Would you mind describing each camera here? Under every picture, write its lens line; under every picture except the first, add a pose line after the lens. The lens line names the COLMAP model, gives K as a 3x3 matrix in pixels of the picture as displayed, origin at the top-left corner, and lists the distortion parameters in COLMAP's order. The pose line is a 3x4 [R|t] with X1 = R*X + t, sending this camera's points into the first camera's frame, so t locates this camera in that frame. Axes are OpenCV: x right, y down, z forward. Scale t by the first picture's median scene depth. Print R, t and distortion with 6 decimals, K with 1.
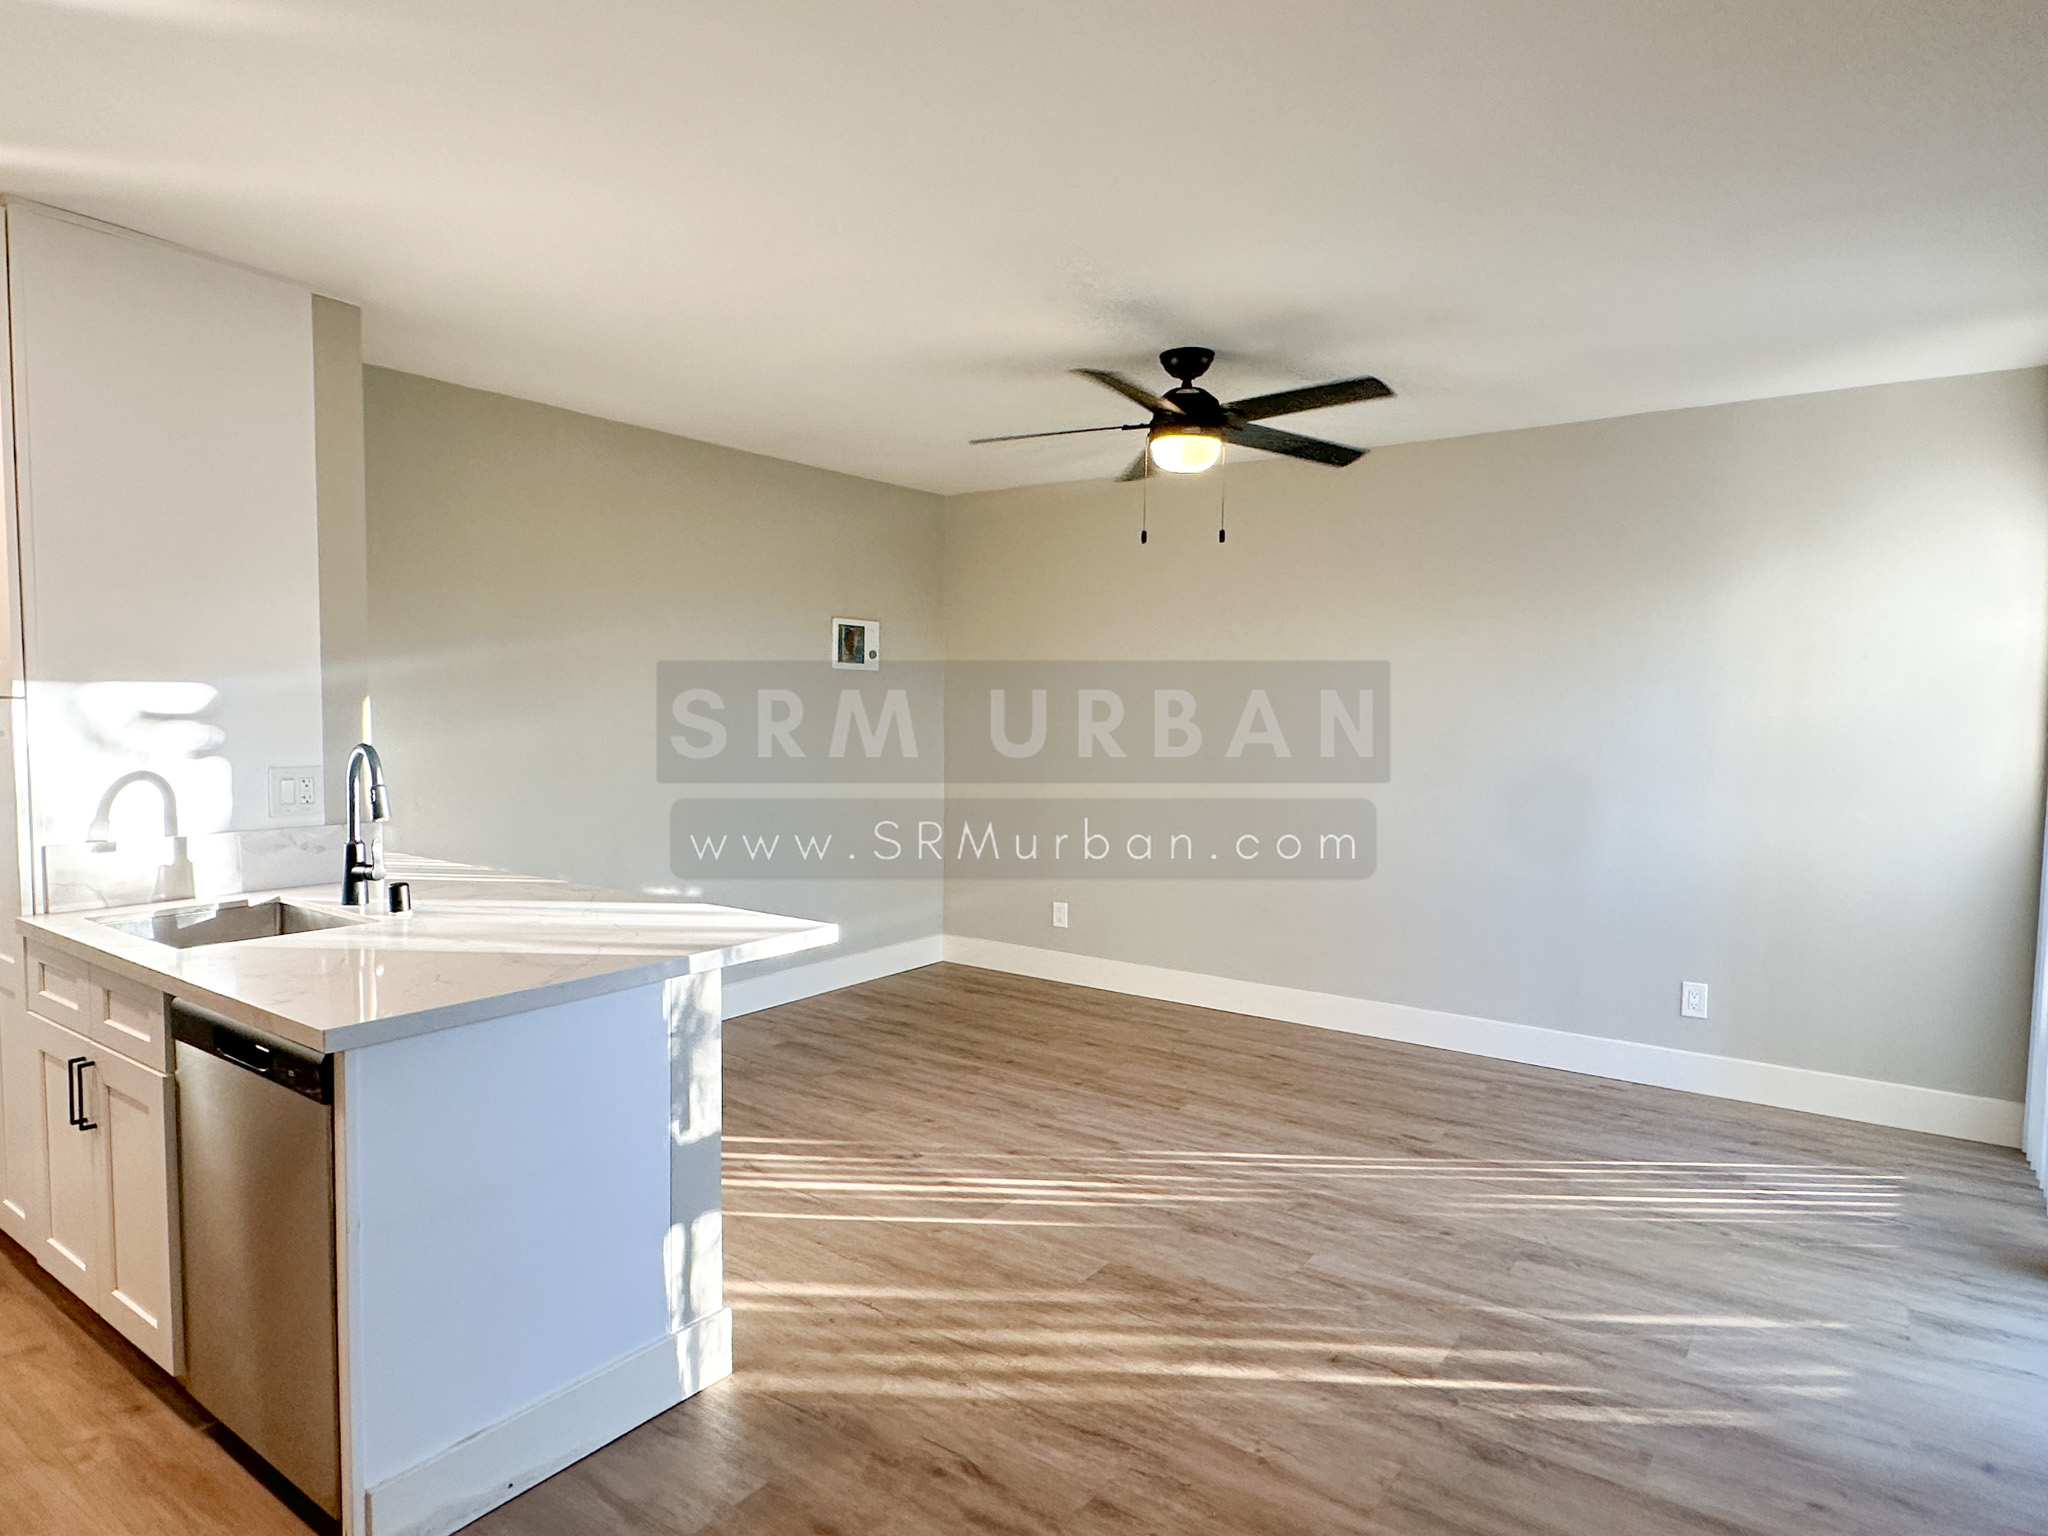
lens RADIAL K [[1211.9, 0, 977.5], [0, 1211.9, 806.5], [0, 0, 1]] dist [0.001192, 0.001042]
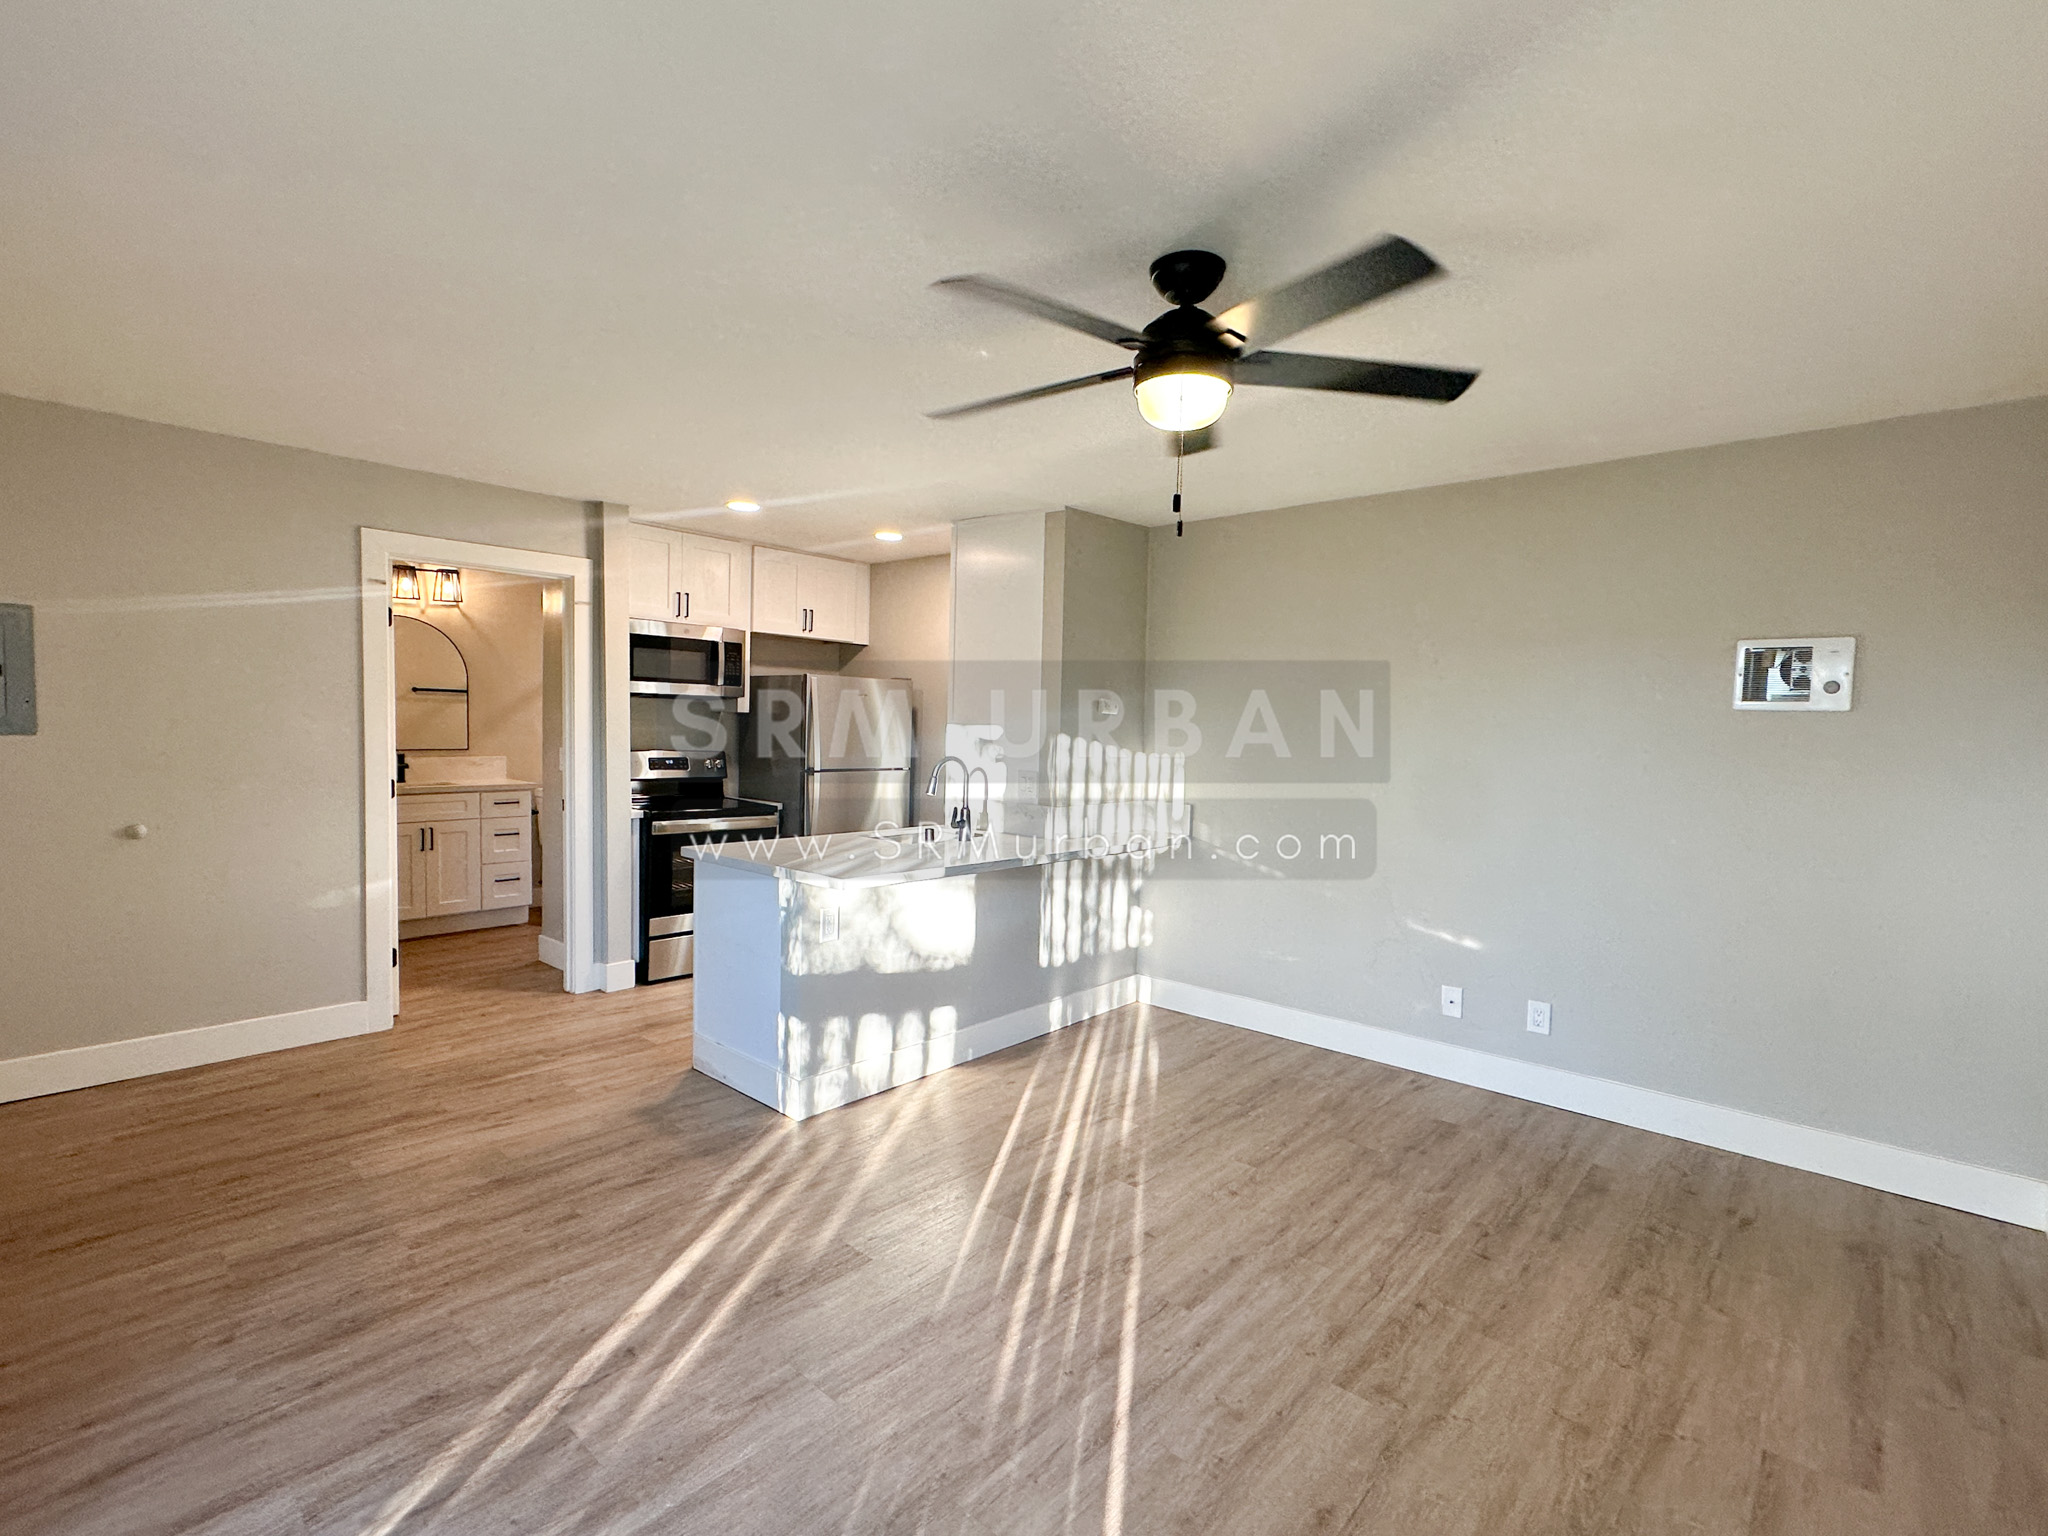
lens RADIAL K [[938.1, 0, 1018.1], [0, 938.1, 763.4], [0, 0, 1]] dist [0.003335, -0.000353]
pose [[-0.090231, 0.027600, -0.995538, 0.917108], [-0.111910, 0.993004, 0.037673, -0.100977], [0.989613, 0.114810, -0.086511, 1.165199]]
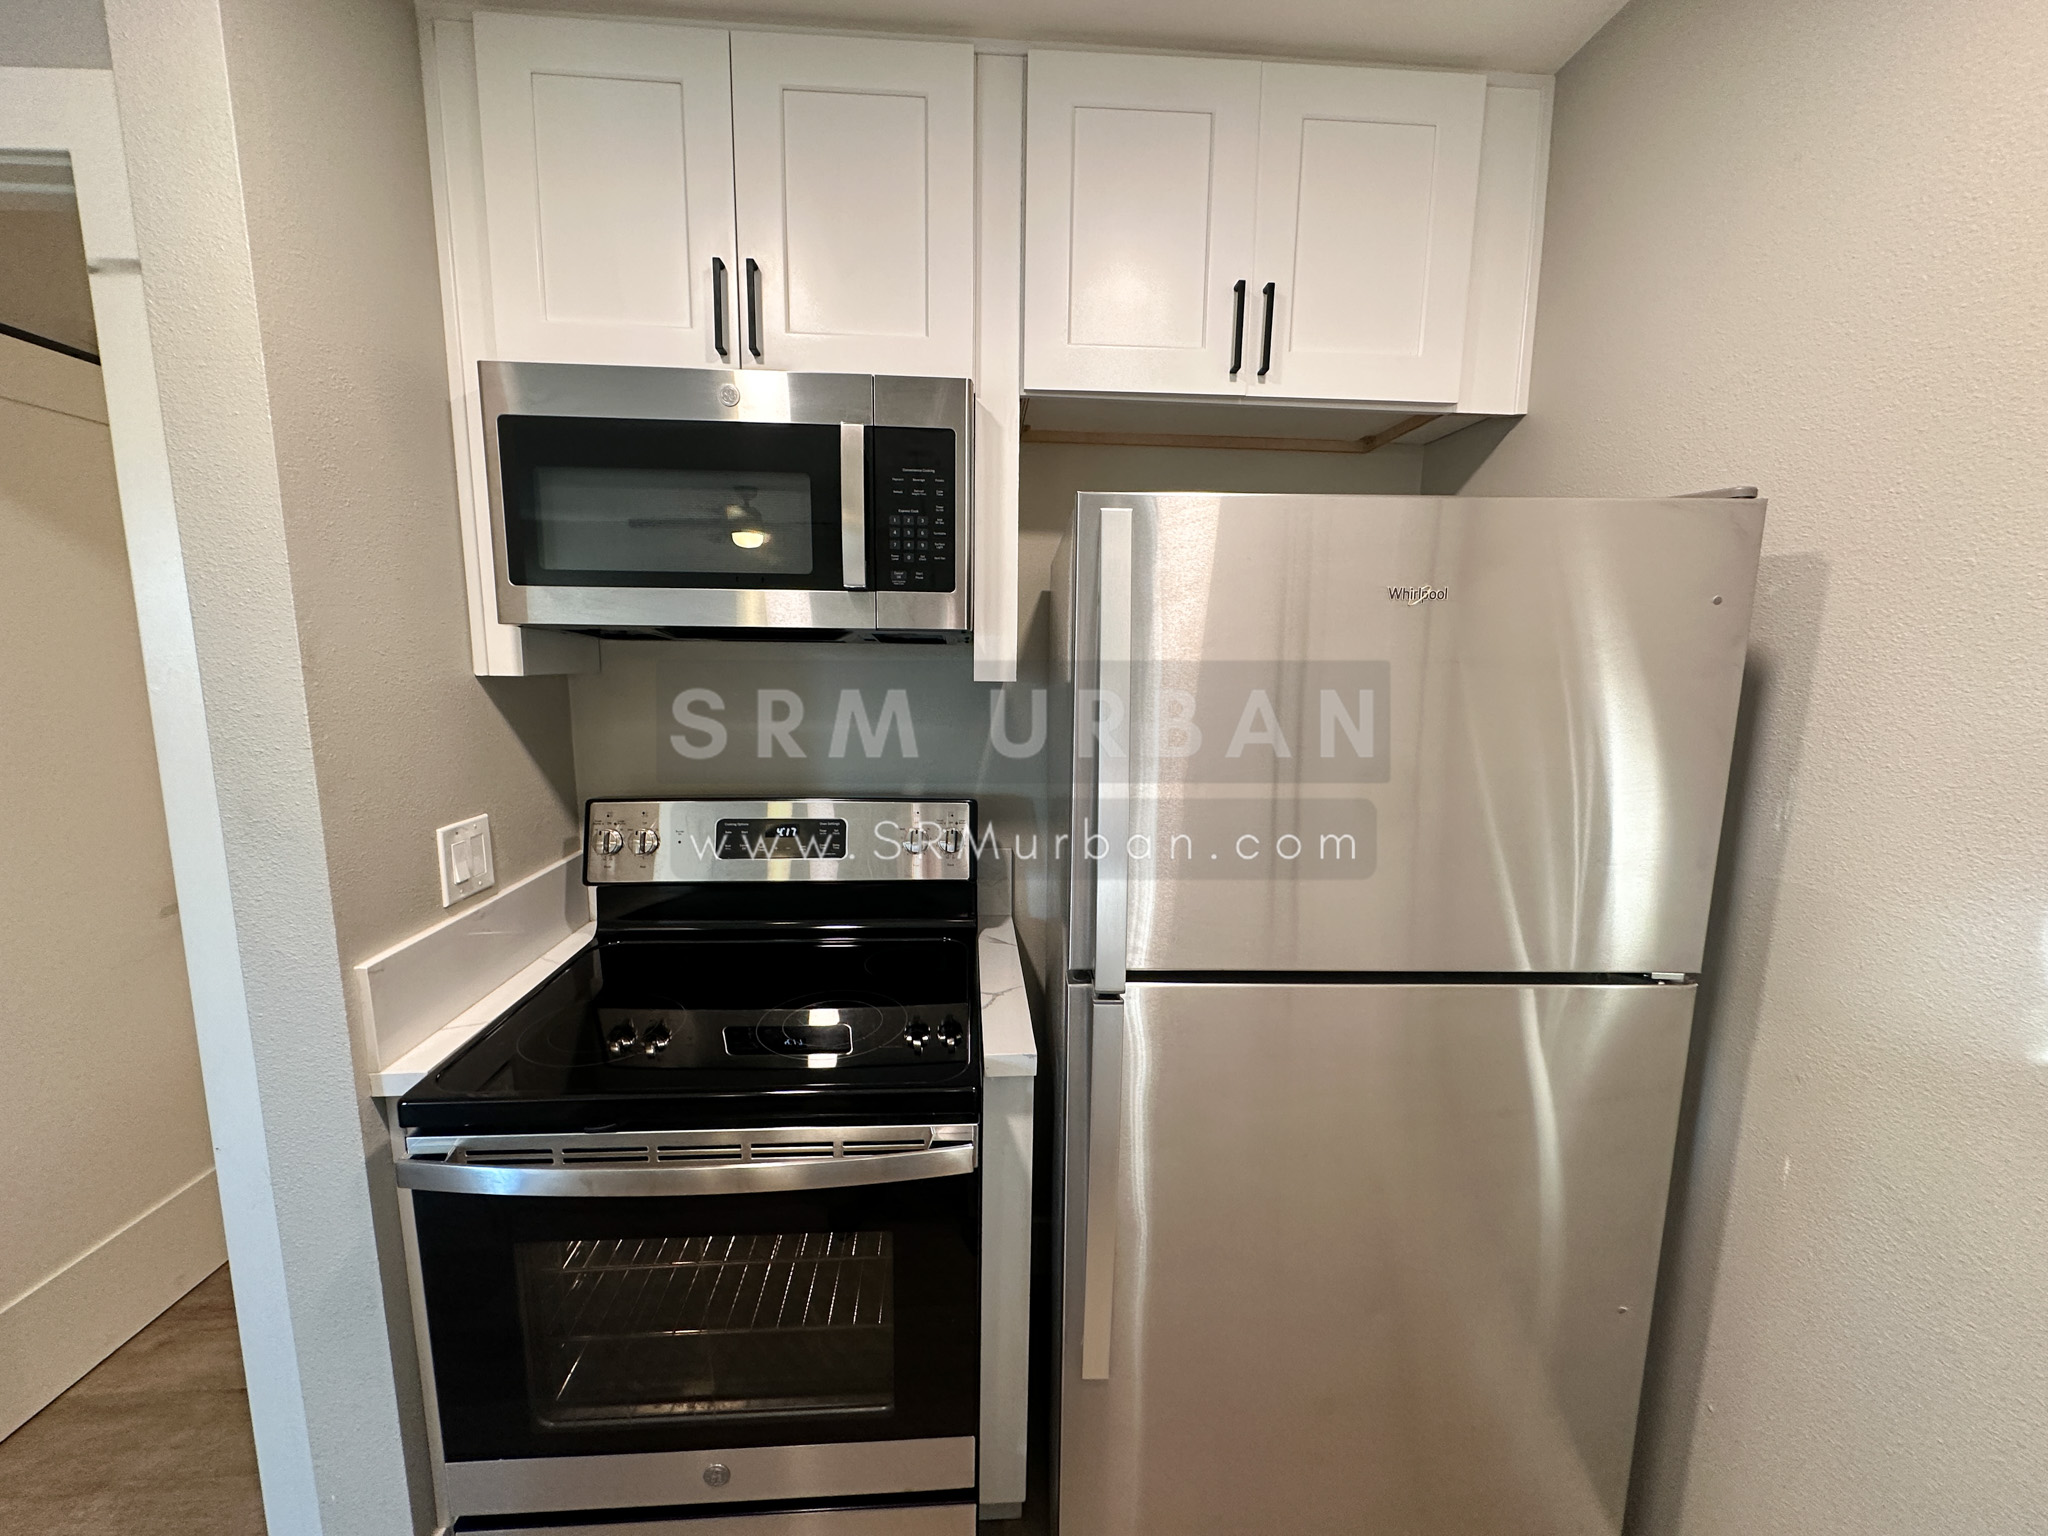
lens RADIAL K [[822.4, 0, 1024.8], [0, 822.4, 768.6], [0, 0, 1]] dist [0.000638, 0.000838]
pose [[-0.754152, 0.075705, -0.652322, -0.647975], [-0.073969, 0.977219, 0.198927, -0.118538], [0.652521, 0.198272, -0.731372, 0.812191]]
